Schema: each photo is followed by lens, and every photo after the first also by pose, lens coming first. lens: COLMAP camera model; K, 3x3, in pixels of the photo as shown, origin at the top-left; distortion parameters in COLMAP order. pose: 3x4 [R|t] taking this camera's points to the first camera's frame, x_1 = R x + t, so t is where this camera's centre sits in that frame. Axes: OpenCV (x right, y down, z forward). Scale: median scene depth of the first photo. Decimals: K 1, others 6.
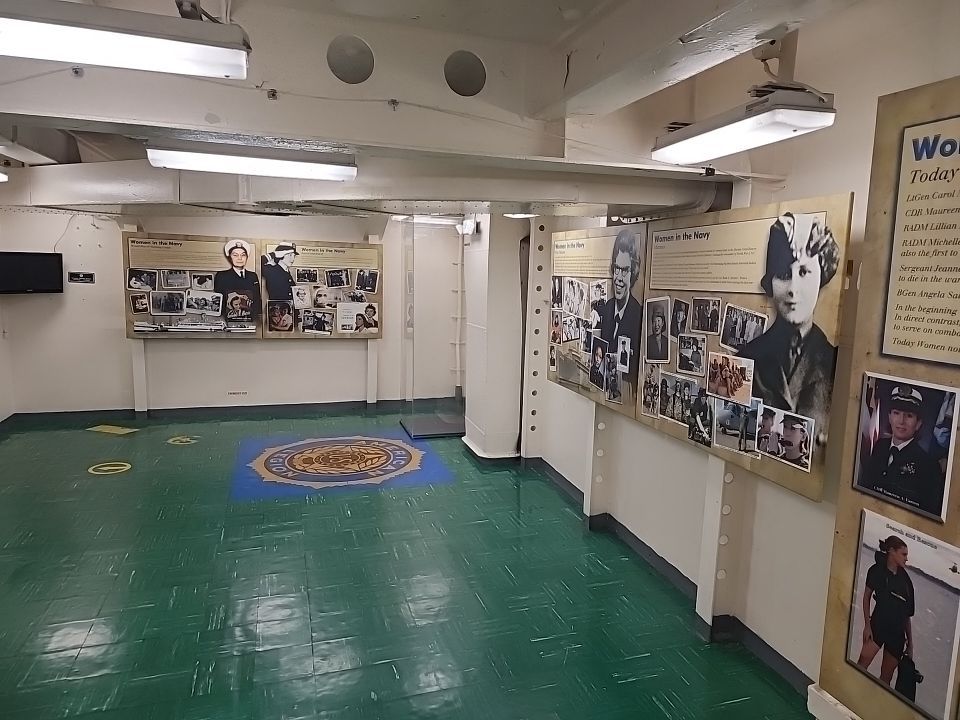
lens RADIAL K [[648.1, 0, 483.6], [0, 648.1, 358.5], [0, 0, 1]] dist [0.027838, -0.017189]
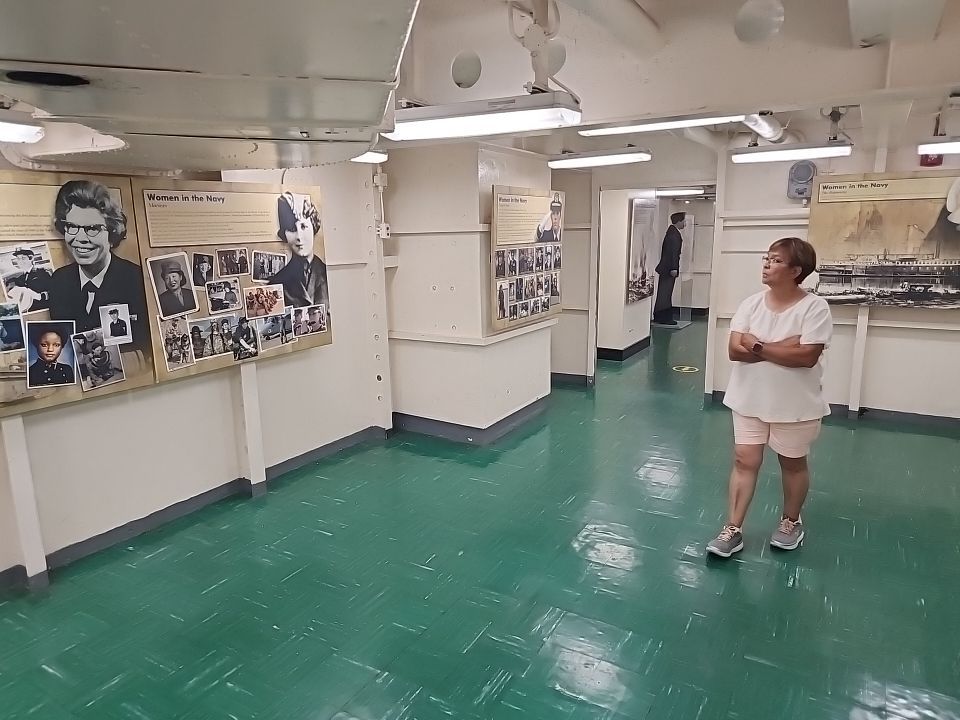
lens RADIAL K [[648.1, 0, 481.2], [0, 648.1, 362.7], [0, 0, 1]] dist [0.027838, -0.017189]
pose [[-0.679625, -0.168020, 0.714059, -0.962593], [0.094061, 0.945419, 0.311985, -0.236088], [-0.727505, 0.279198, -0.626726, 1.511475]]
